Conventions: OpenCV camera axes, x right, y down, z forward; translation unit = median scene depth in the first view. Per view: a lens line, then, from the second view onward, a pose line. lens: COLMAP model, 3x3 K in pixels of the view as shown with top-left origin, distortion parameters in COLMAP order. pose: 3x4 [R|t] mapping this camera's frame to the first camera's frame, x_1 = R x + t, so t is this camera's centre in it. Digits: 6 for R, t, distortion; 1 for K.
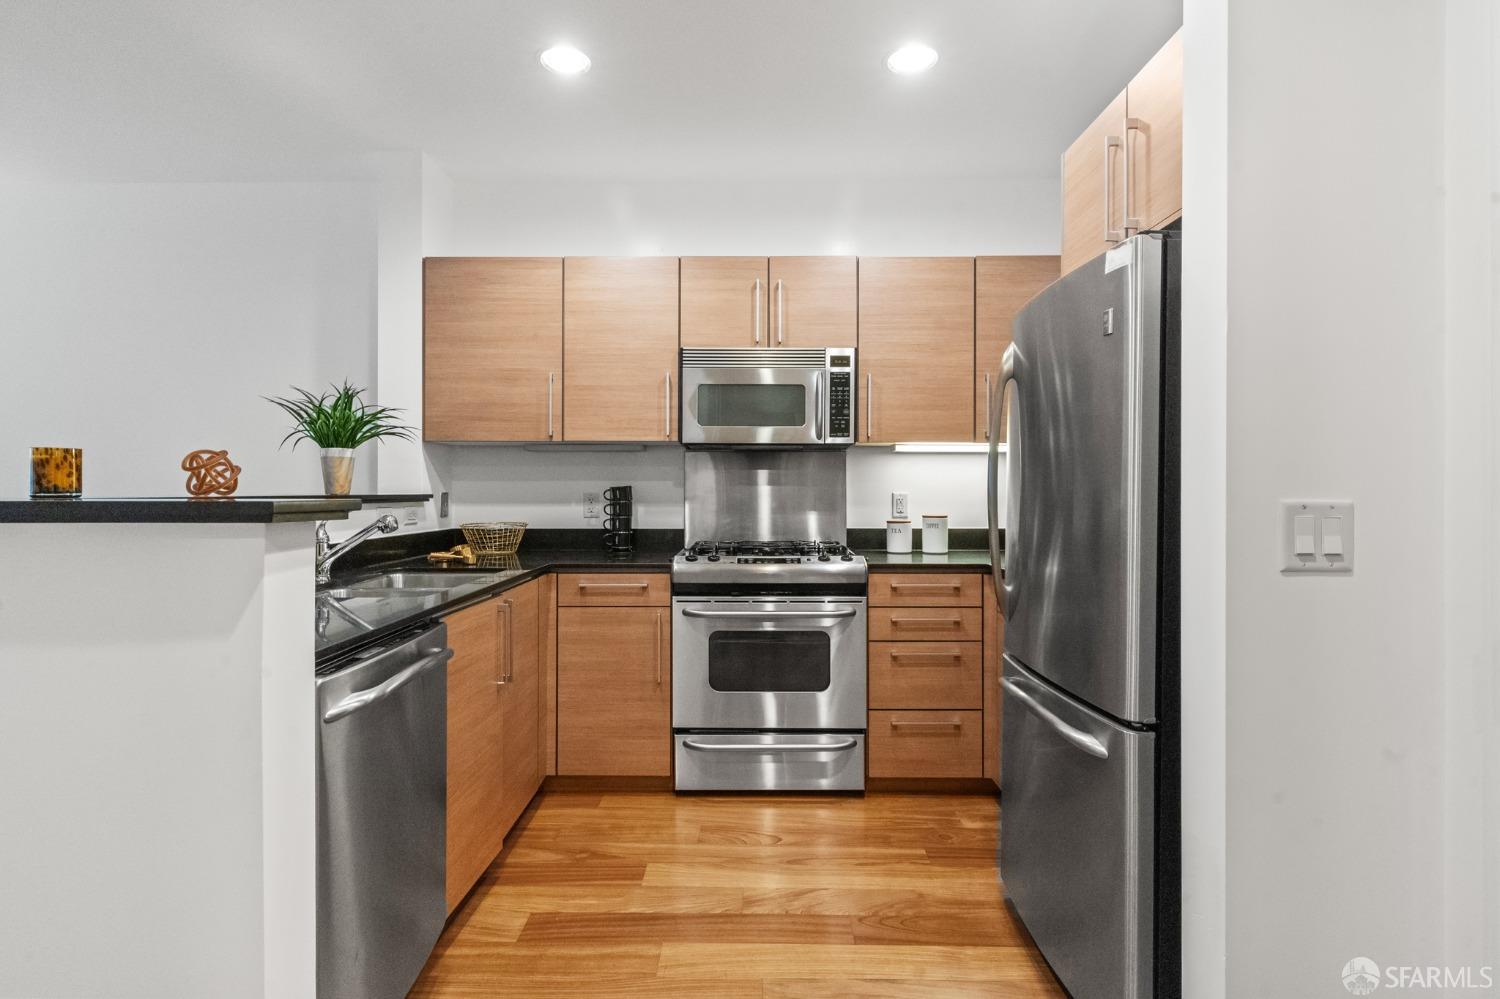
lens RADIAL K [[733.8, 0, 744.7], [0, 733.8, 482.6], [0, 0, 1]] dist [-0.004436, -0.000775]
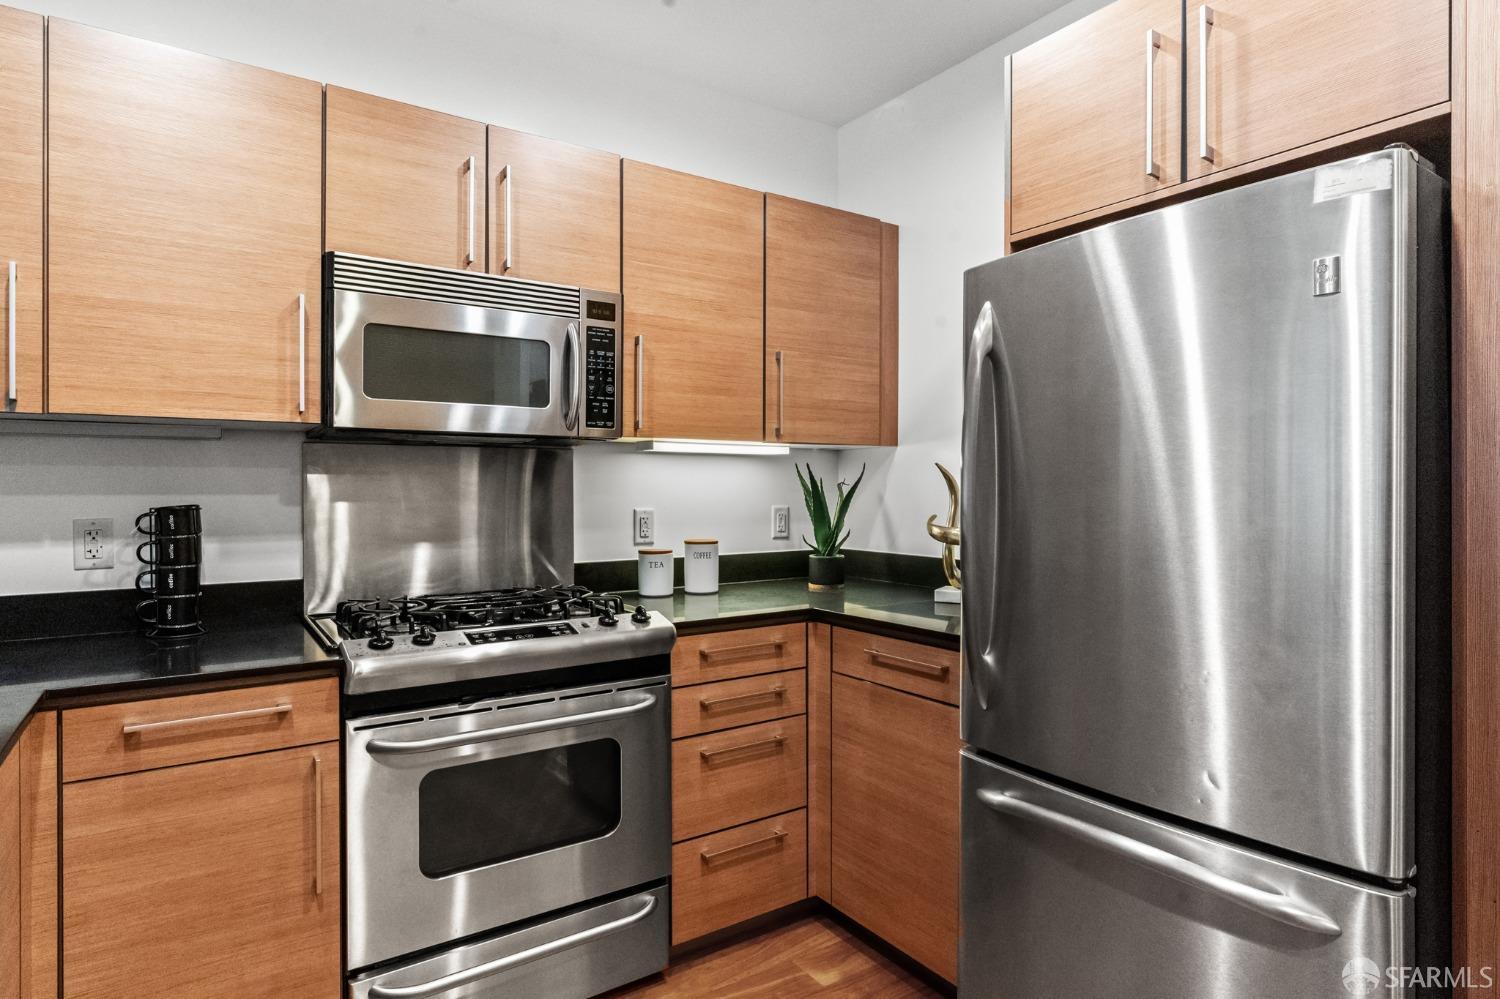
lens RADIAL K [[816.6, 0, 740.4], [0, 816.6, 487.1], [0, 0, 1]] dist [-0.007093, 0.001267]
pose [[0.829446, -0.001636, 0.558584, -0.172158], [-0.002914, 0.999969, 0.007255, -0.014980], [-0.558579, -0.007645, 0.829416, 0.330666]]
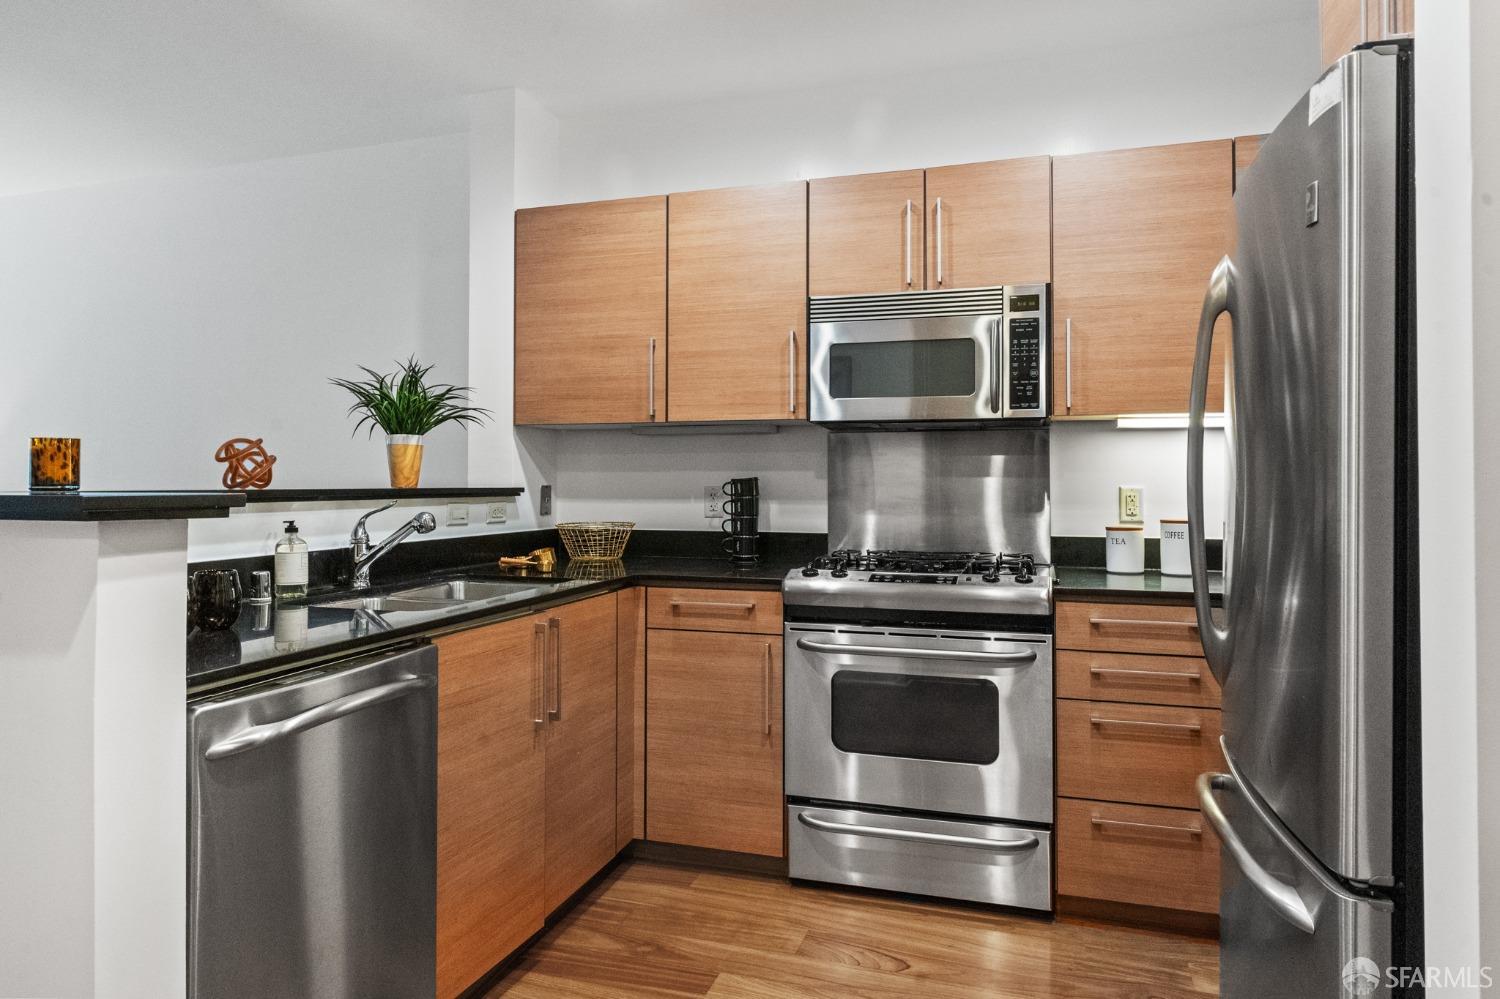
lens RADIAL K [[906.2, 0, 748.4], [0, 906.2, 460.5], [0, 0, 1]] dist [-0.007709, 0.000209]
pose [[0.956172, -0.006840, -0.292726, 0.130261], [0.002619, 0.999887, -0.014810, 0.000720], [0.292794, 0.013394, 0.956082, 0.076720]]
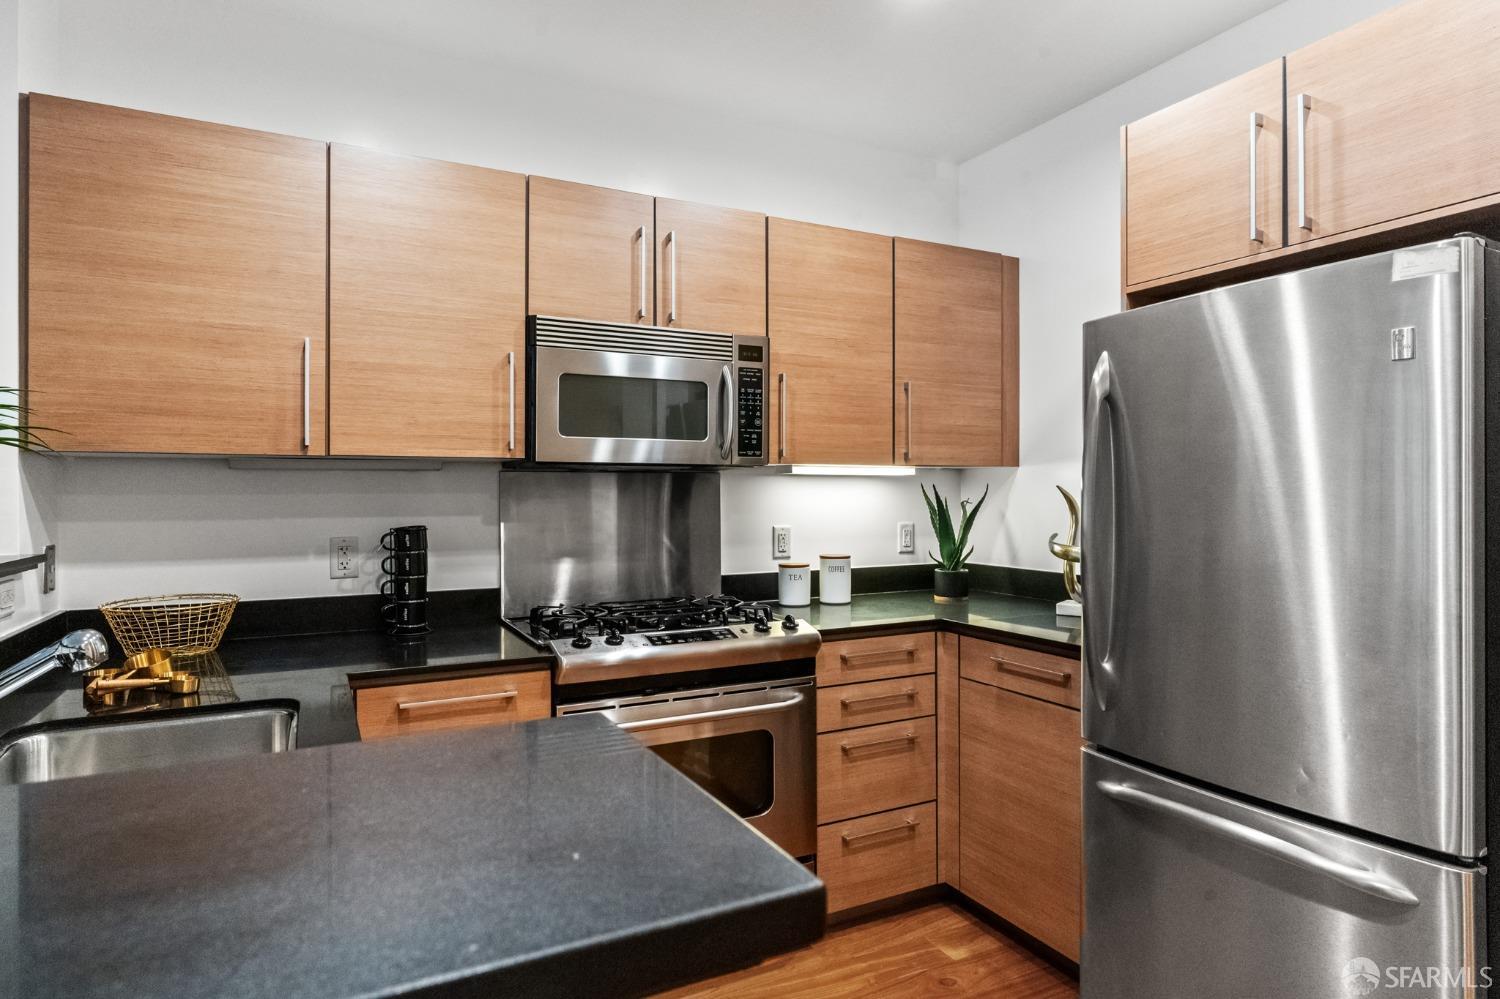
lens RADIAL K [[833.7, 0, 746.1], [0, 833.7, 487.6], [0, 0, 1]] dist [-0.008533, 0.001306]
pose [[0.889695, -0.000899, 0.456555, -0.256361], [0.000233, 0.999999, 0.001515, -0.032199], [-0.456556, -0.001241, 0.889694, 0.258007]]
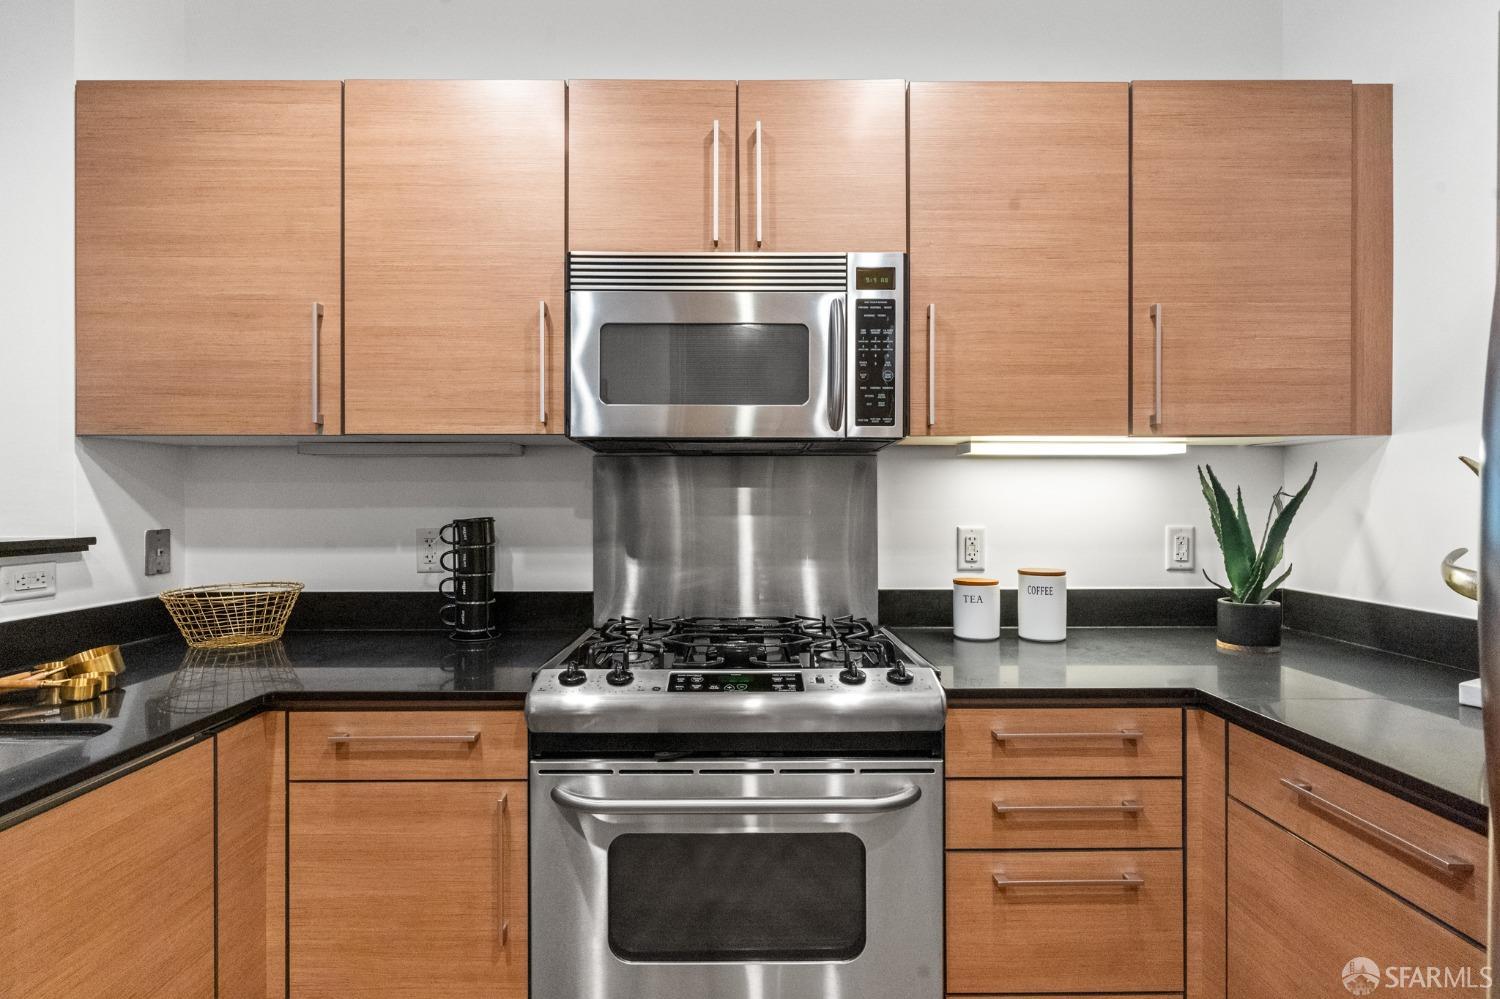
lens RADIAL K [[731.2, 0, 735.4], [0, 731.2, 499.2], [0, 0, 1]] dist [-0.004444, 0.000818]
pose [[0.999983, -0.002479, 0.005223, 0.028174], [0.002440, 0.999968, 0.007615, -0.014199], [-0.005242, -0.007603, 0.999957, 0.485429]]
